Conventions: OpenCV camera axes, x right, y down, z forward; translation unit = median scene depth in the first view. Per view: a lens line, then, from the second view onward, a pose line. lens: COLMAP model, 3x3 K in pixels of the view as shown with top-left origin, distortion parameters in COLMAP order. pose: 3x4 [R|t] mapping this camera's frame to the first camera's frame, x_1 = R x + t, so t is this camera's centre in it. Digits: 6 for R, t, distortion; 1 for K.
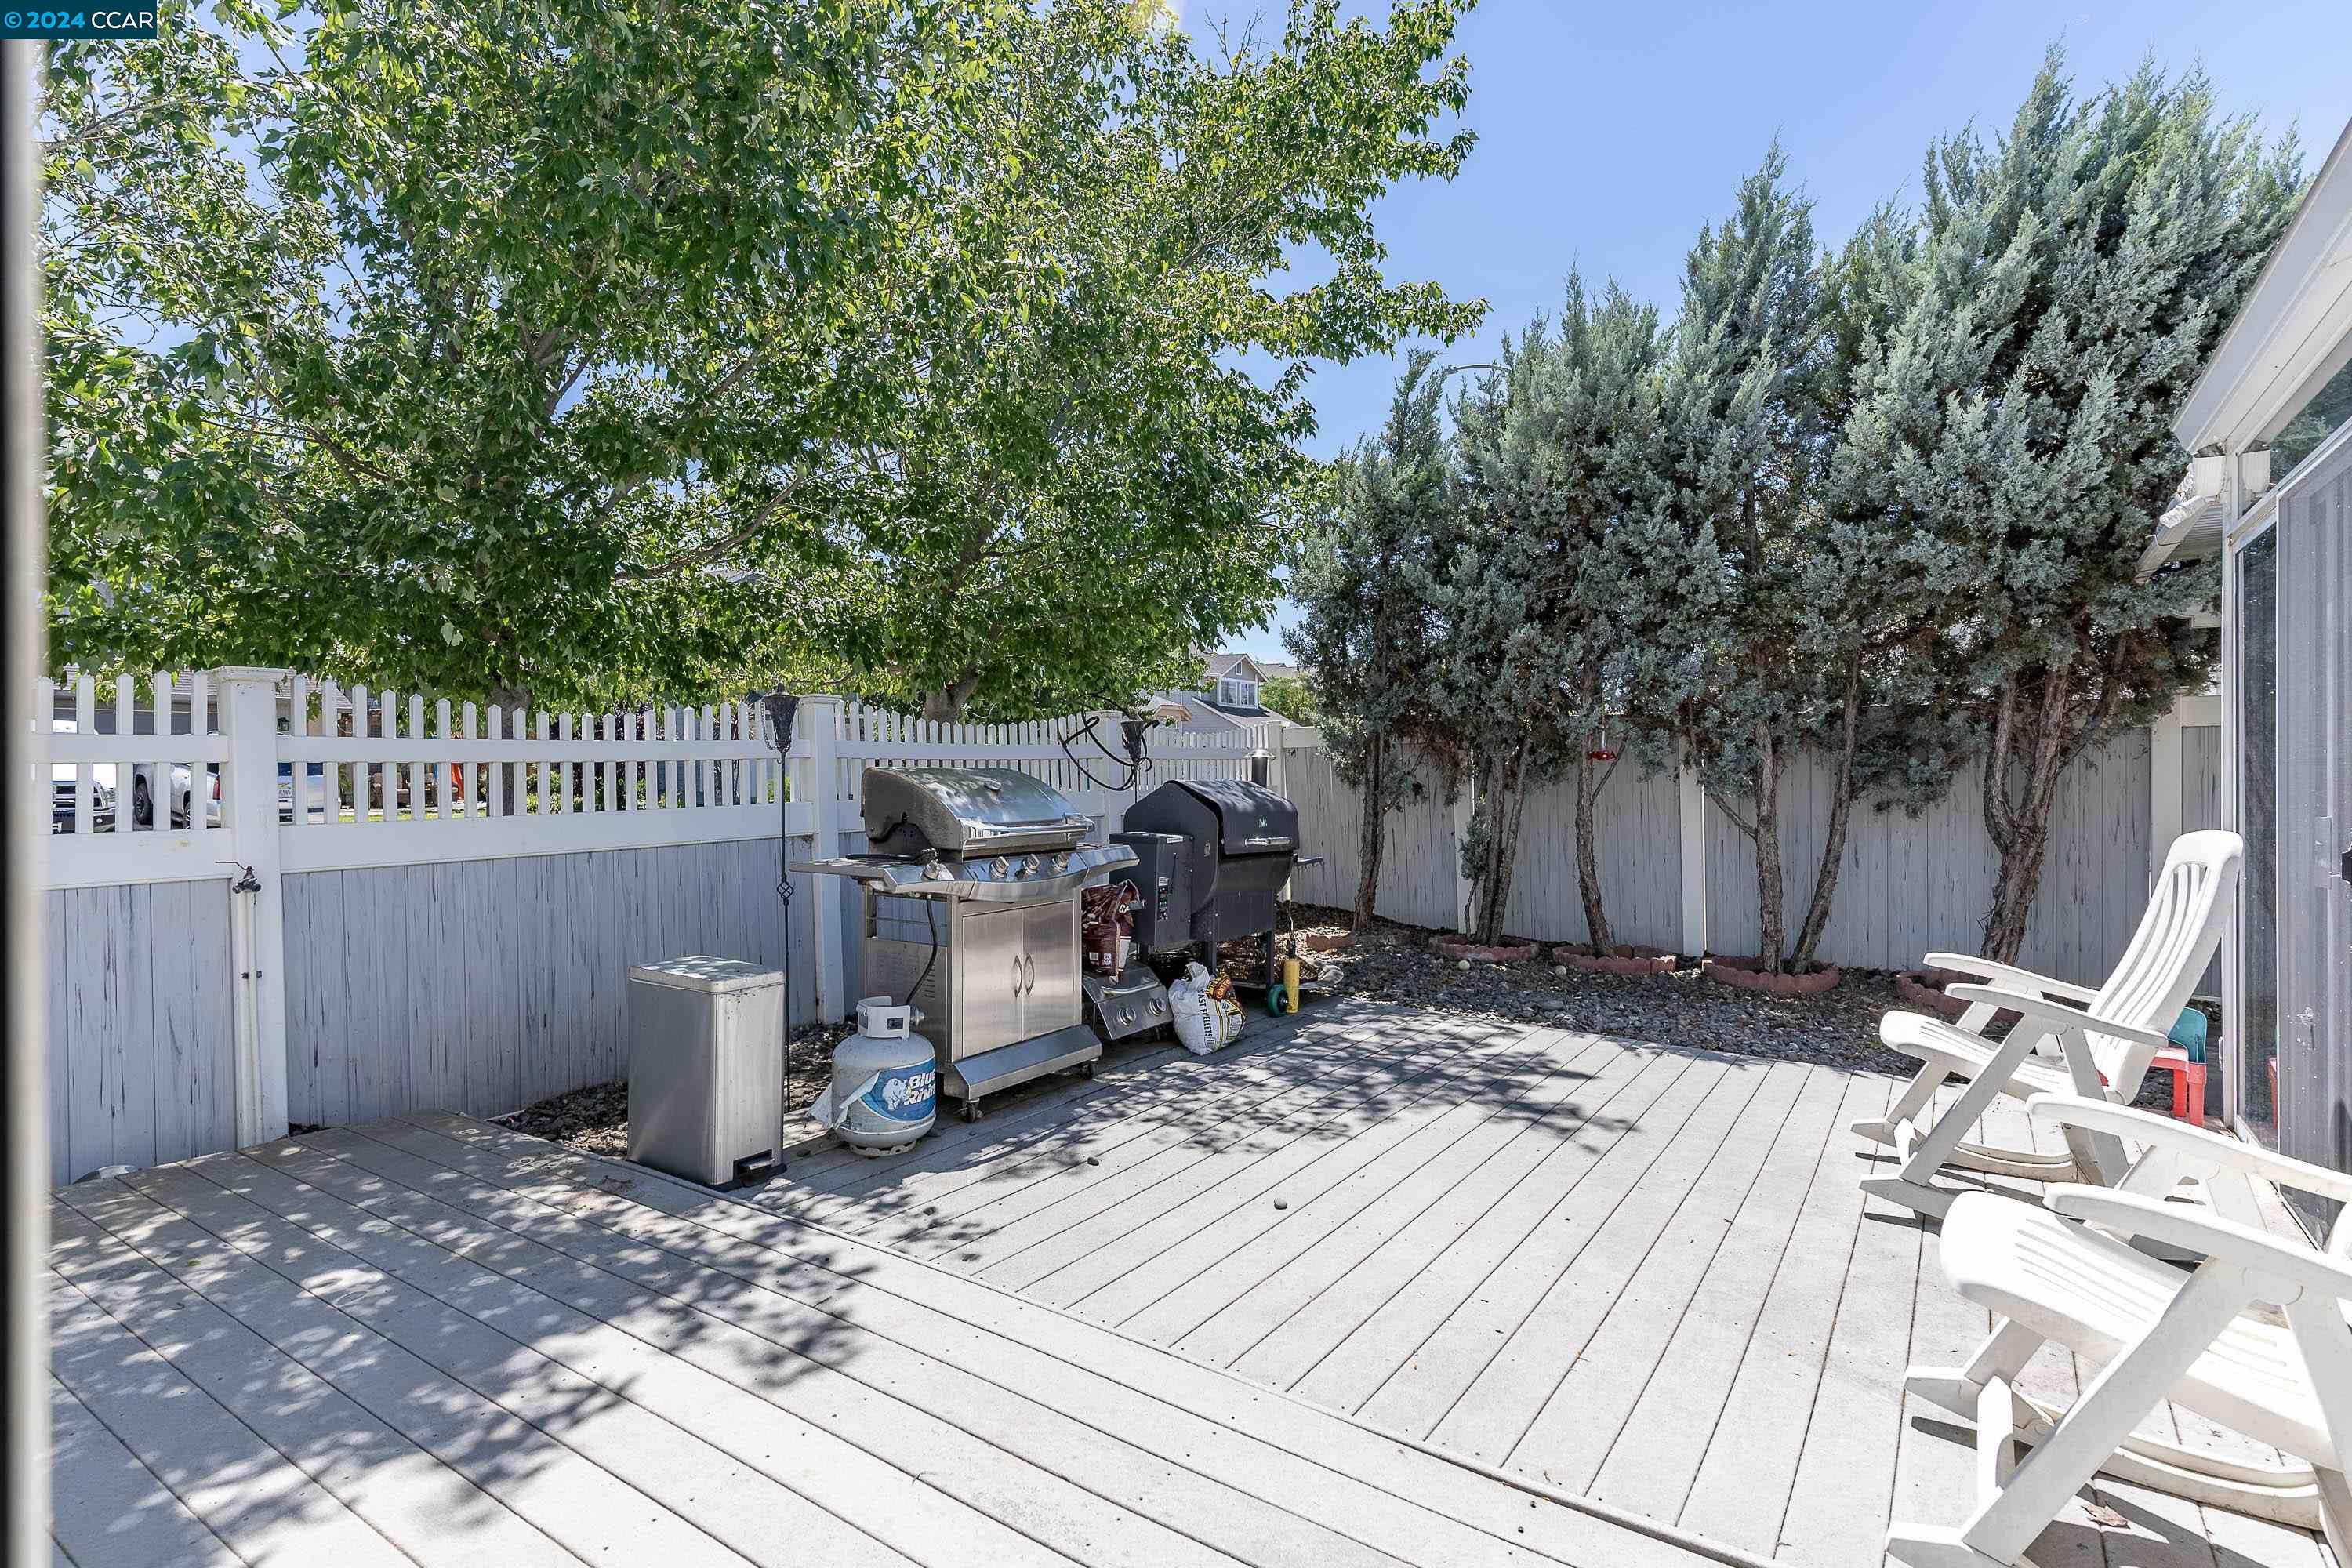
lens RADIAL K [[1116.2, 0, 1165.1], [0, 1116.2, 786.3], [0, 0, 1]] dist [0.005029, -0.000550]
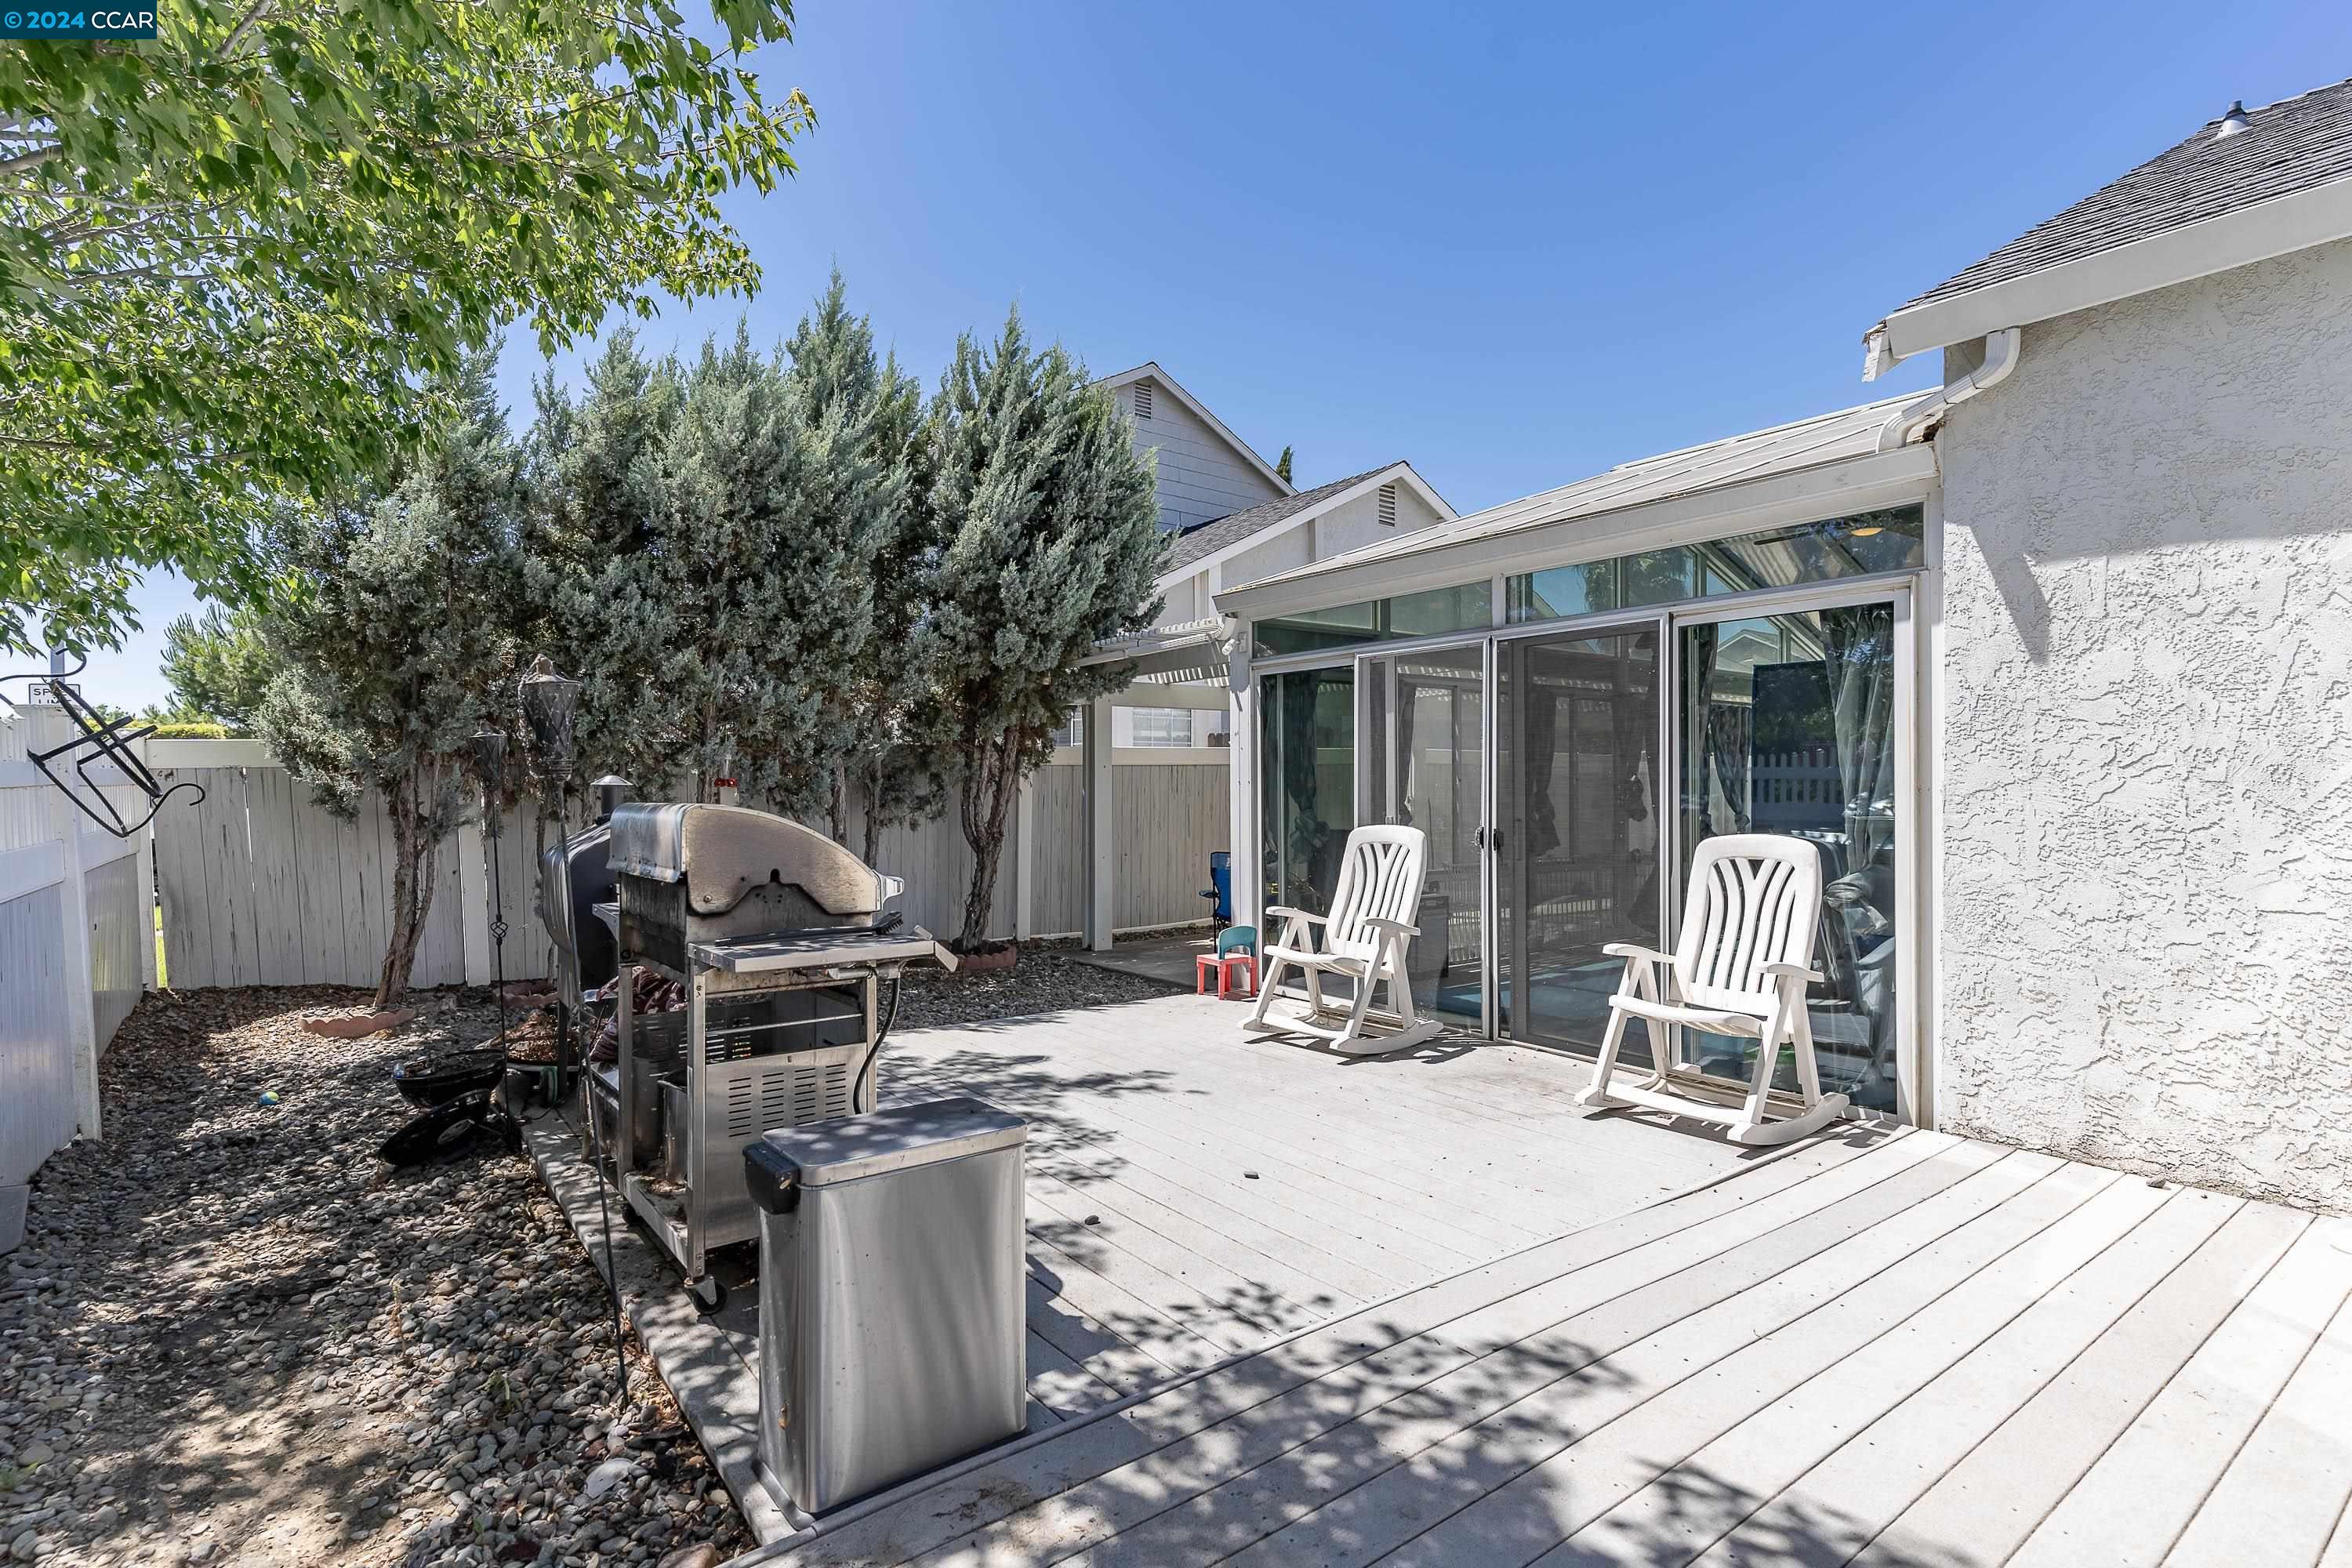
lens RADIAL K [[1116.2, 0, 1140.1], [0, 1116.2, 792.0], [0, 0, 1]] dist [0.005029, -0.000550]
pose [[0.340604, 0.009269, 0.940161, -0.830071], [0.011908, 0.999829, -0.014172, 0.001351], [-0.940131, 0.016022, 0.340436, 0.600534]]
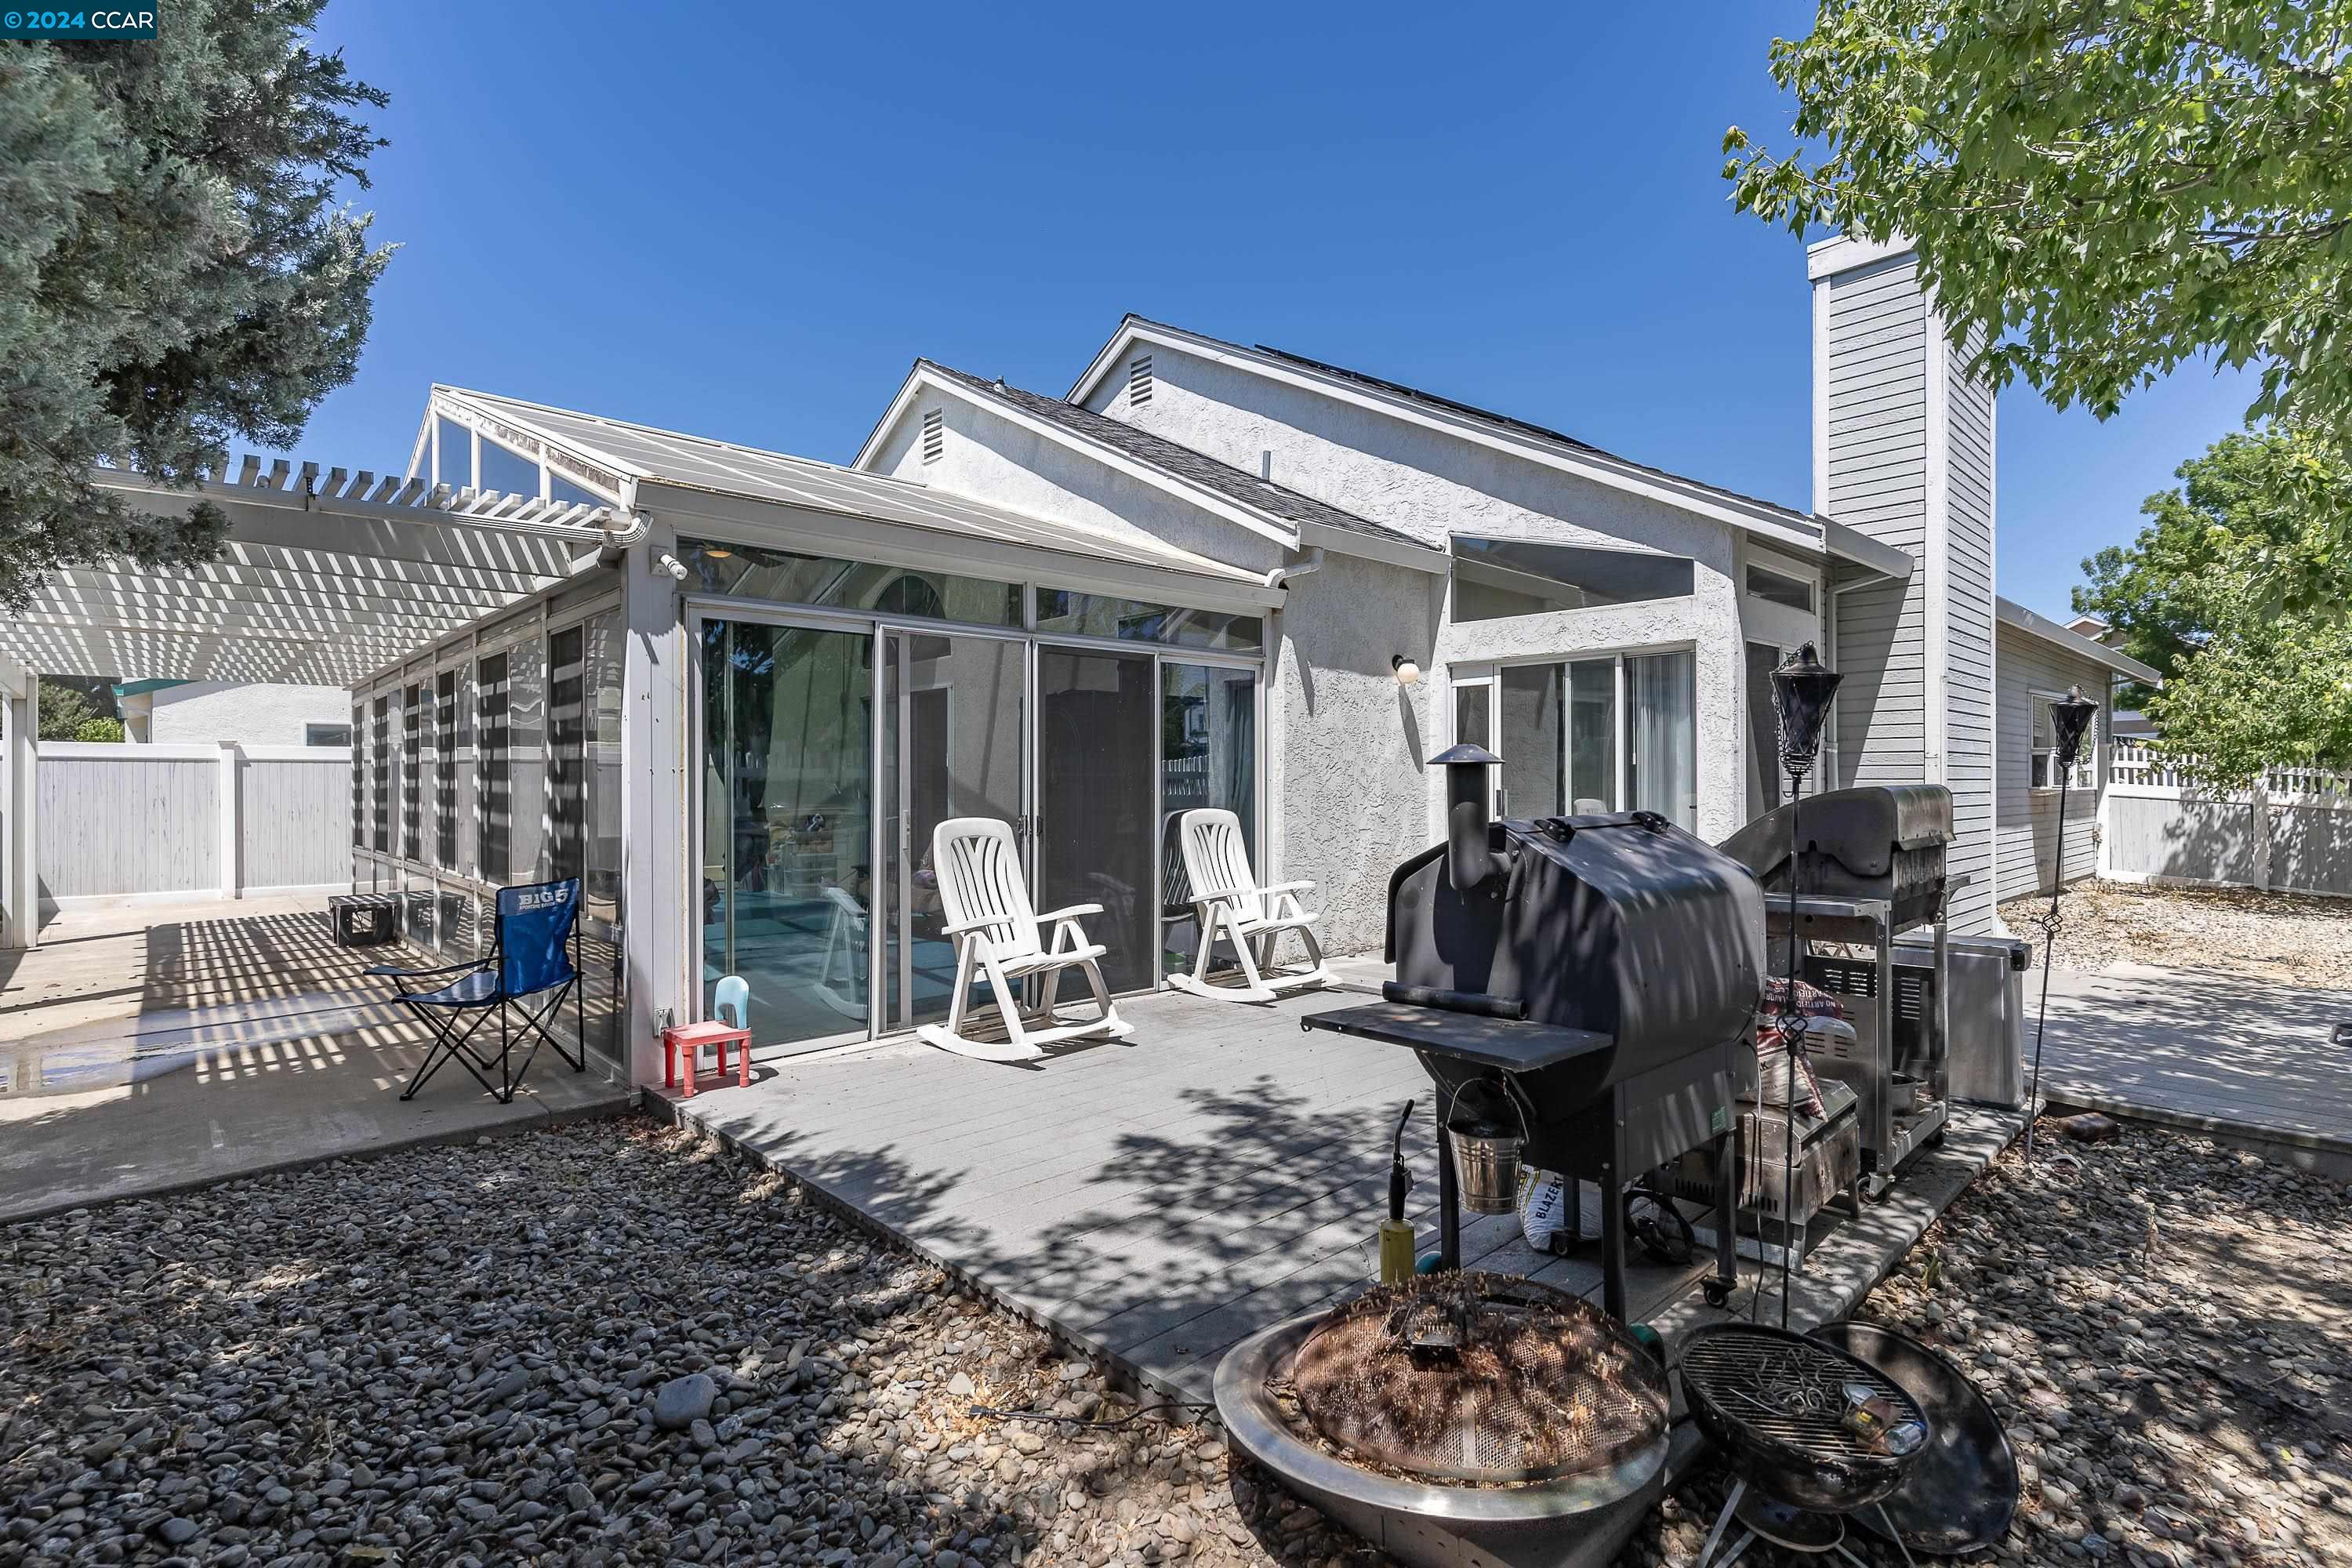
lens RADIAL K [[1116.2, 0, 1187.3], [0, 1116.2, 782.8], [0, 0, 1]] dist [0.005029, -0.000550]
pose [[-0.975472, 0.016391, 0.219514, 0.163219], [0.020163, 0.999685, 0.014955, -0.032523], [-0.219199, 0.019014, -0.975495, 2.199397]]
